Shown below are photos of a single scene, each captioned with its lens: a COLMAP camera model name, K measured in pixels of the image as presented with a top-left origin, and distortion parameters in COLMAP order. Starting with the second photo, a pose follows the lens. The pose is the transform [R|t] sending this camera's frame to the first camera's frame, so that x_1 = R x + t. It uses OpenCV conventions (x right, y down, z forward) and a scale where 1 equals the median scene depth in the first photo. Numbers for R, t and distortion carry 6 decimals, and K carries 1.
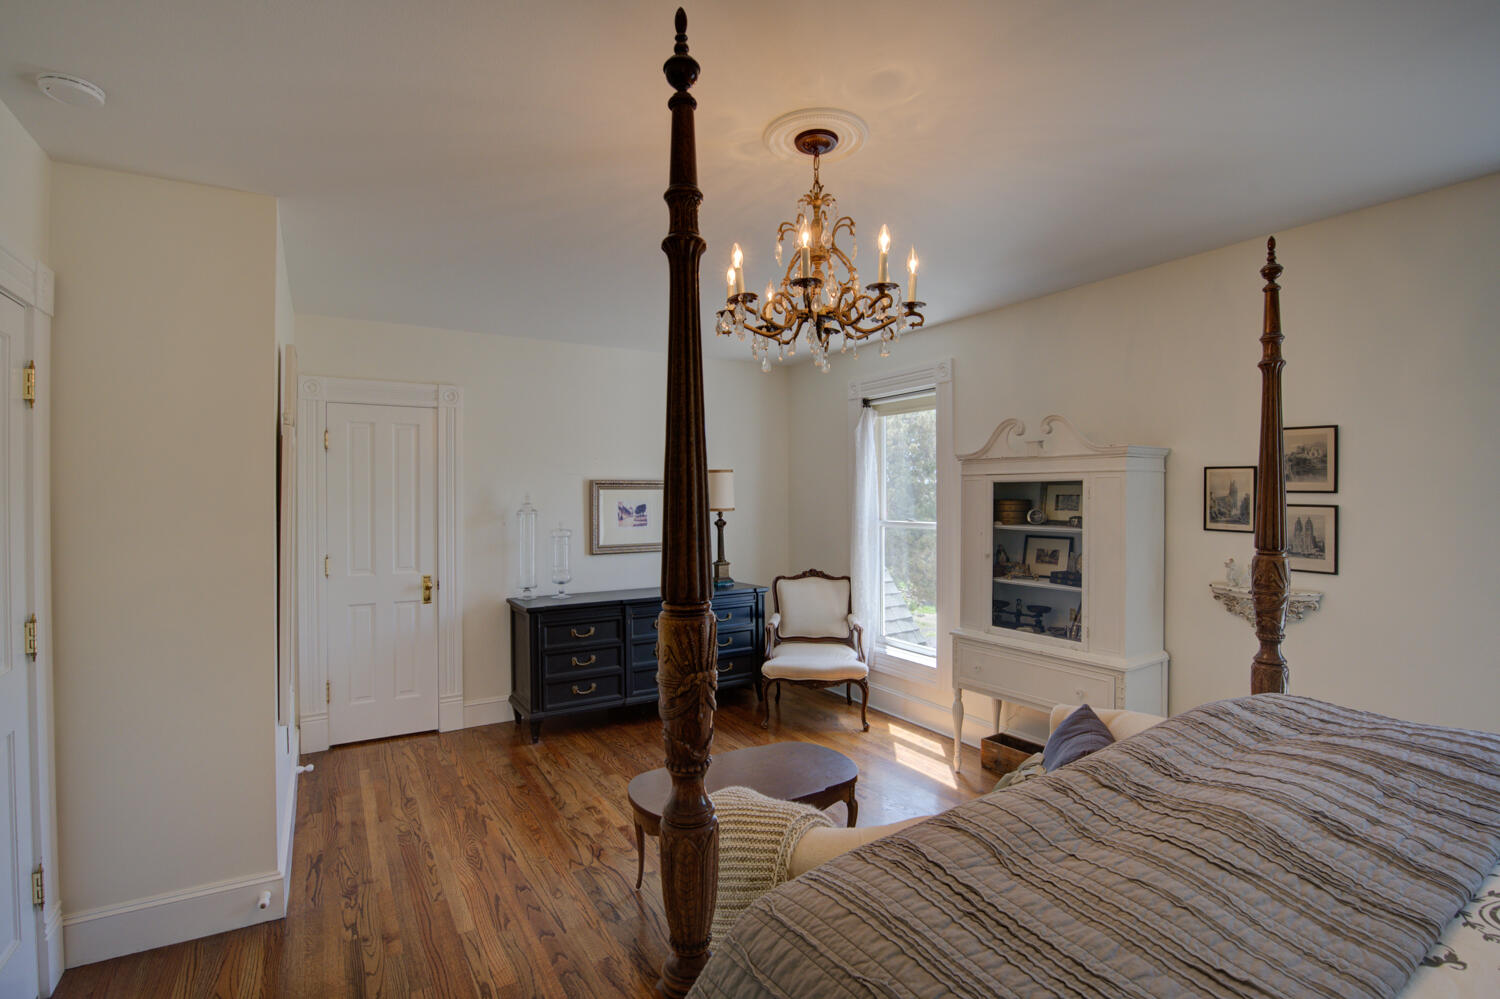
lens RADIAL K [[763.7, 0, 750.0], [0, 763.7, 499.5], [0, 0, 1]] dist [-0.003393, -0.000217]
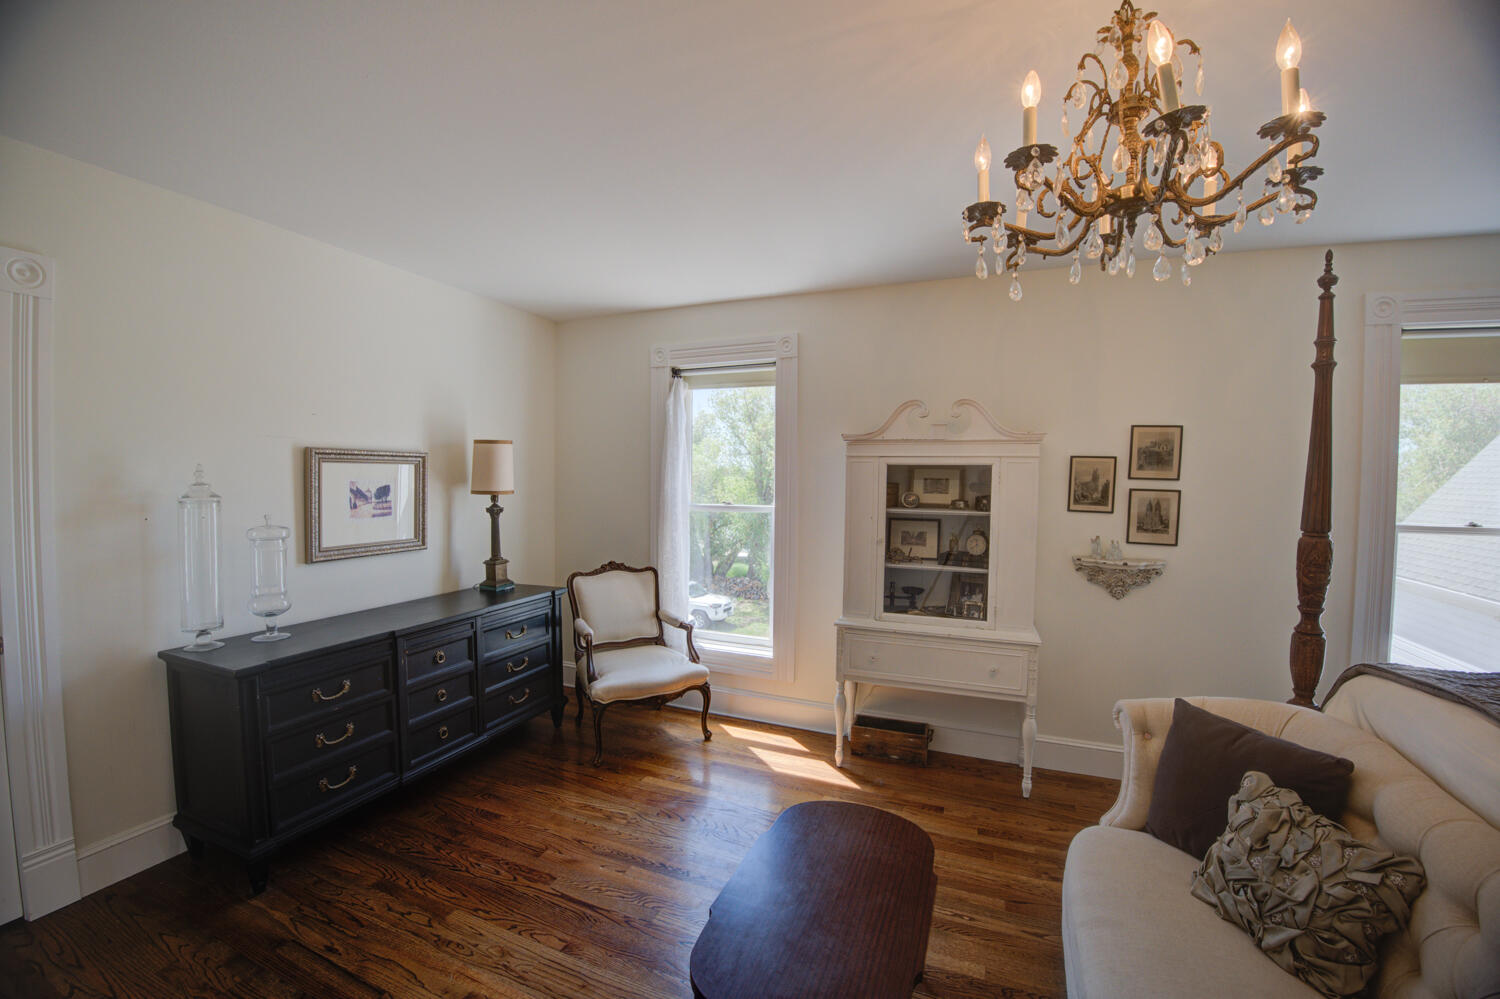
lens RADIAL K [[621.2, 0, 747.0], [0, 621.2, 497.9], [0, 0, 1]] dist [-0.045970, -0.000075]
pose [[0.792200, -0.009186, 0.610193, -0.249747], [-0.009077, 0.999599, 0.026833, 0.000025], [-0.610194, -0.026796, 0.791798, 0.406750]]
